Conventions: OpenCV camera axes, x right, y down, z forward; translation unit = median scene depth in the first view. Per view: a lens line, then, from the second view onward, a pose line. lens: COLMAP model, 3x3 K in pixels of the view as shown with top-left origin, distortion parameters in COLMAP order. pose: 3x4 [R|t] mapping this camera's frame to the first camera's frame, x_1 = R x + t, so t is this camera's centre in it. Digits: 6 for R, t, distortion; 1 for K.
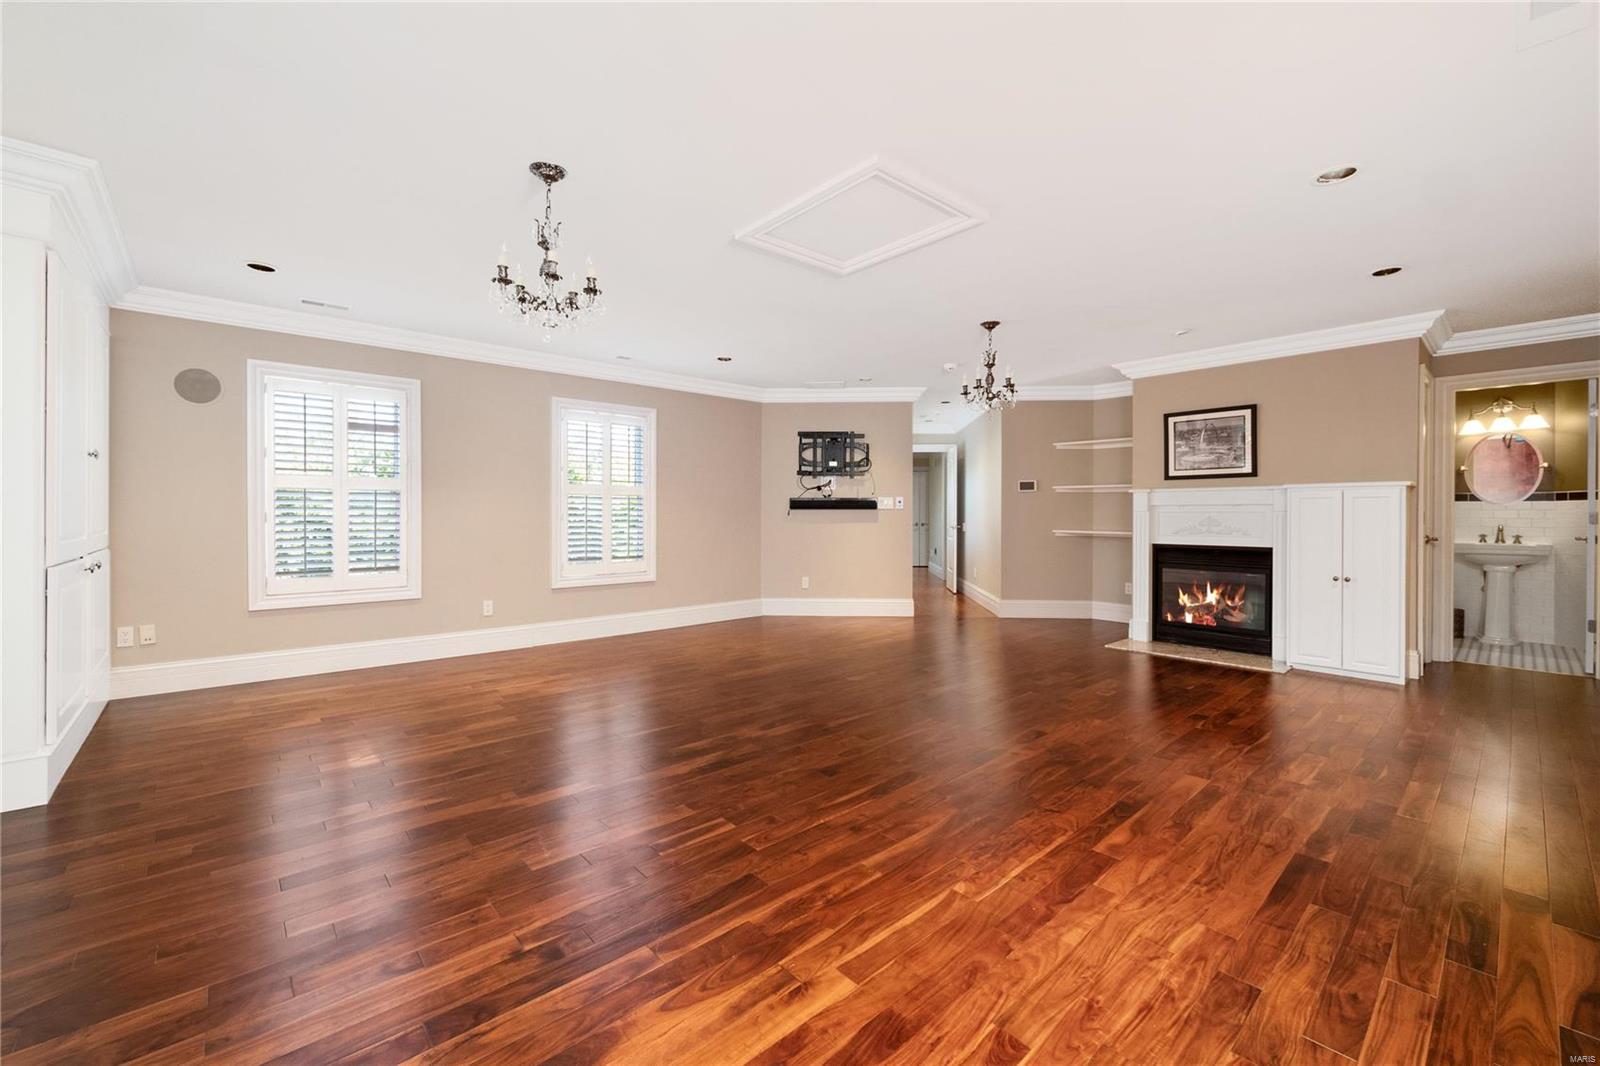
lens RADIAL K [[650.2, 0, 802.5], [0, 650.2, 520.1], [0, 0, 1]] dist [-0.009932, 0.000515]
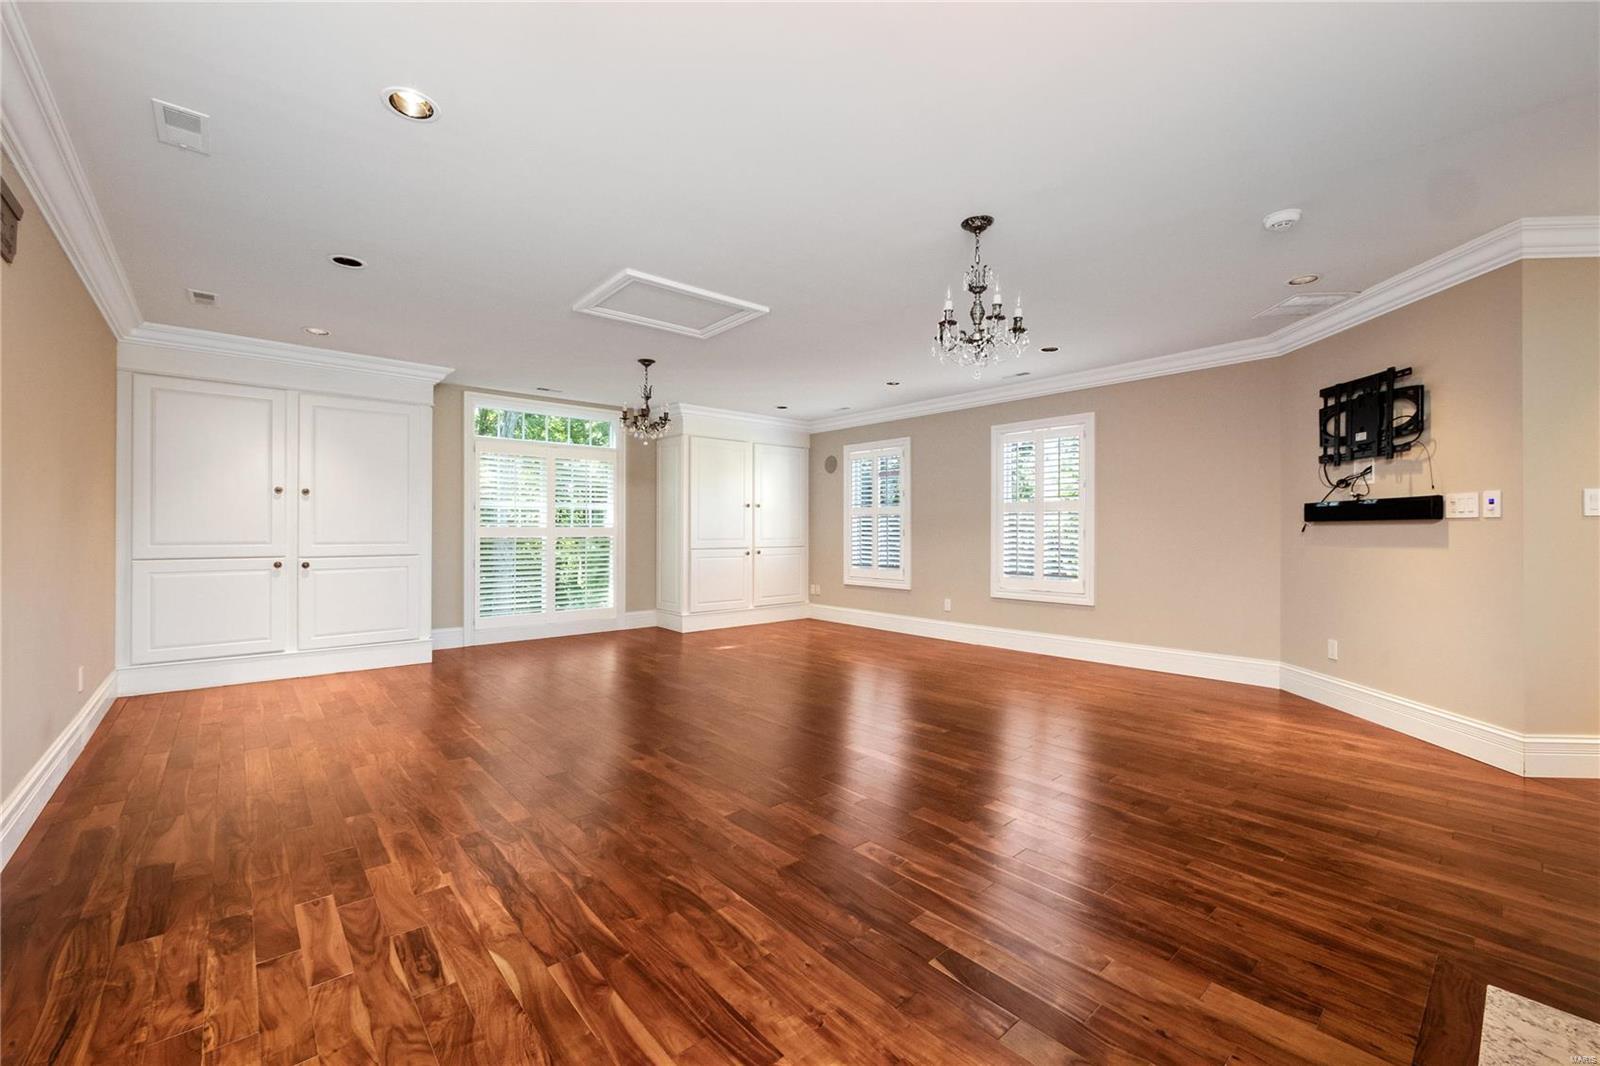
lens RADIAL K [[650.2, 0, 794.5], [0, 650.2, 529.1], [0, 0, 1]] dist [-0.009932, 0.000515]
pose [[-0.012988, -0.003955, -0.999908, 0.735812], [-0.010111, 0.999942, -0.003824, -0.003940], [0.999865, 0.010060, -0.013027, 0.674501]]
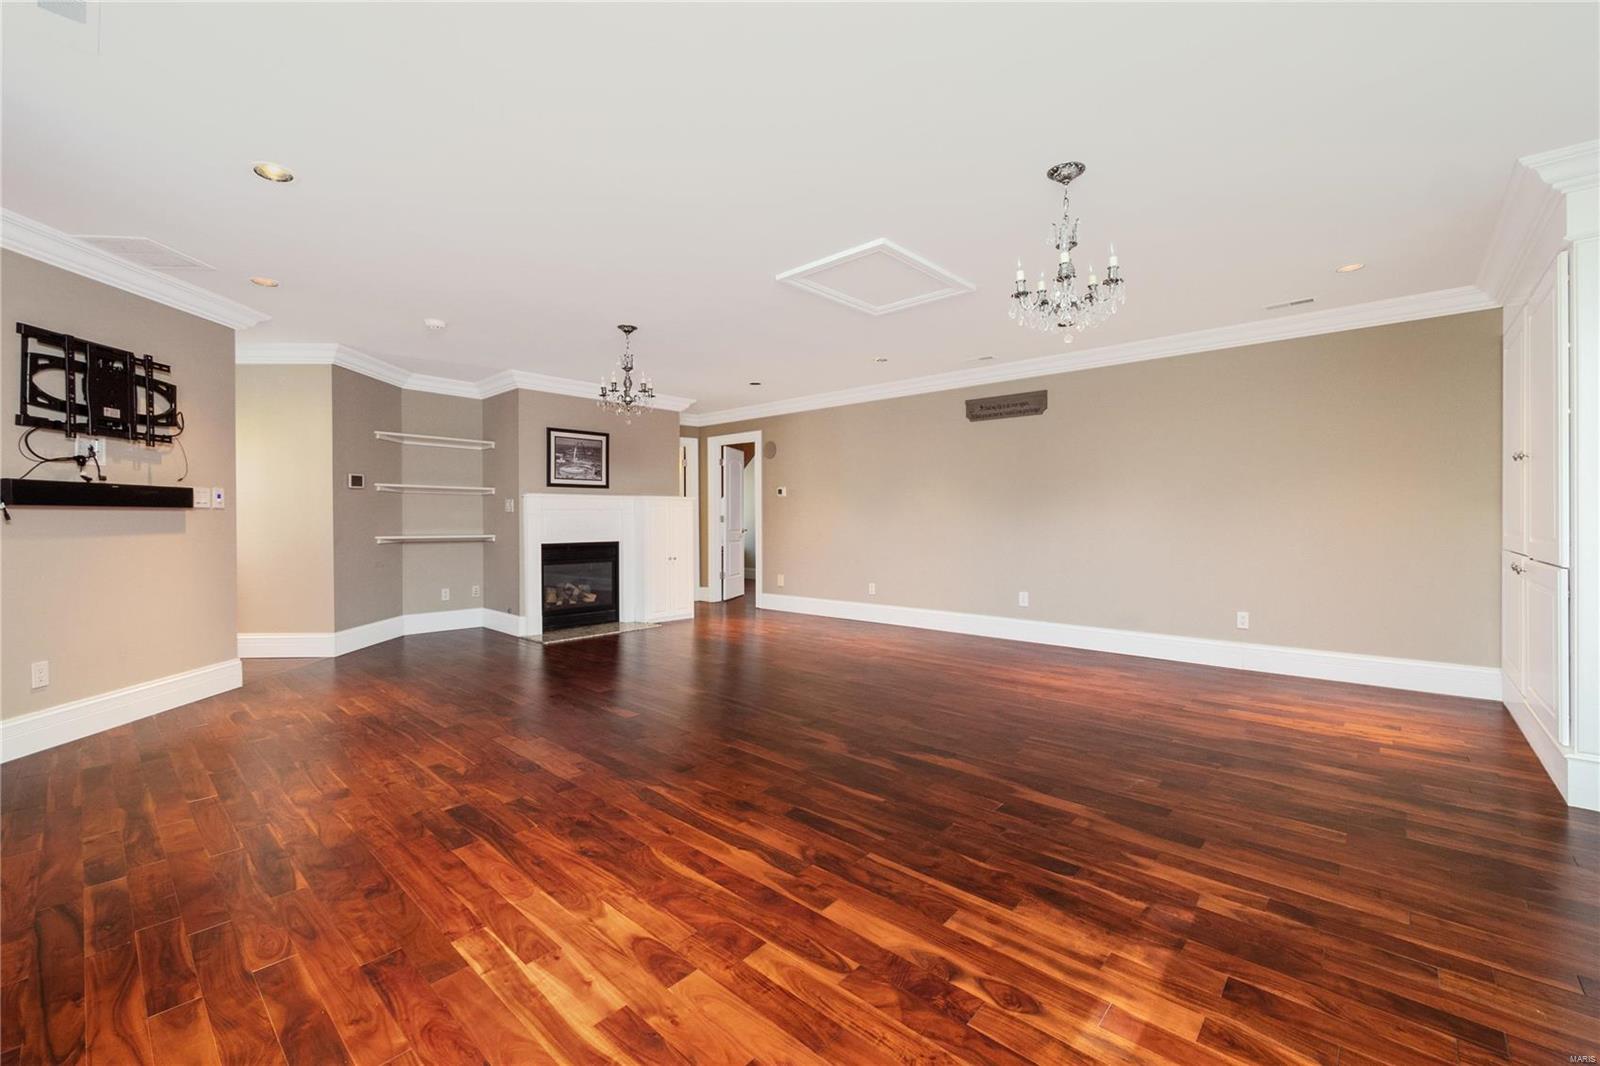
lens RADIAL K [[650.2, 0, 805.3], [0, 650.2, 526.6], [0, 0, 1]] dist [-0.009932, 0.000515]
pose [[-0.102925, -0.014252, 0.994587, -0.602859], [0.010831, 0.999822, 0.015447, -0.005146], [-0.994630, 0.012363, -0.102752, 0.675248]]
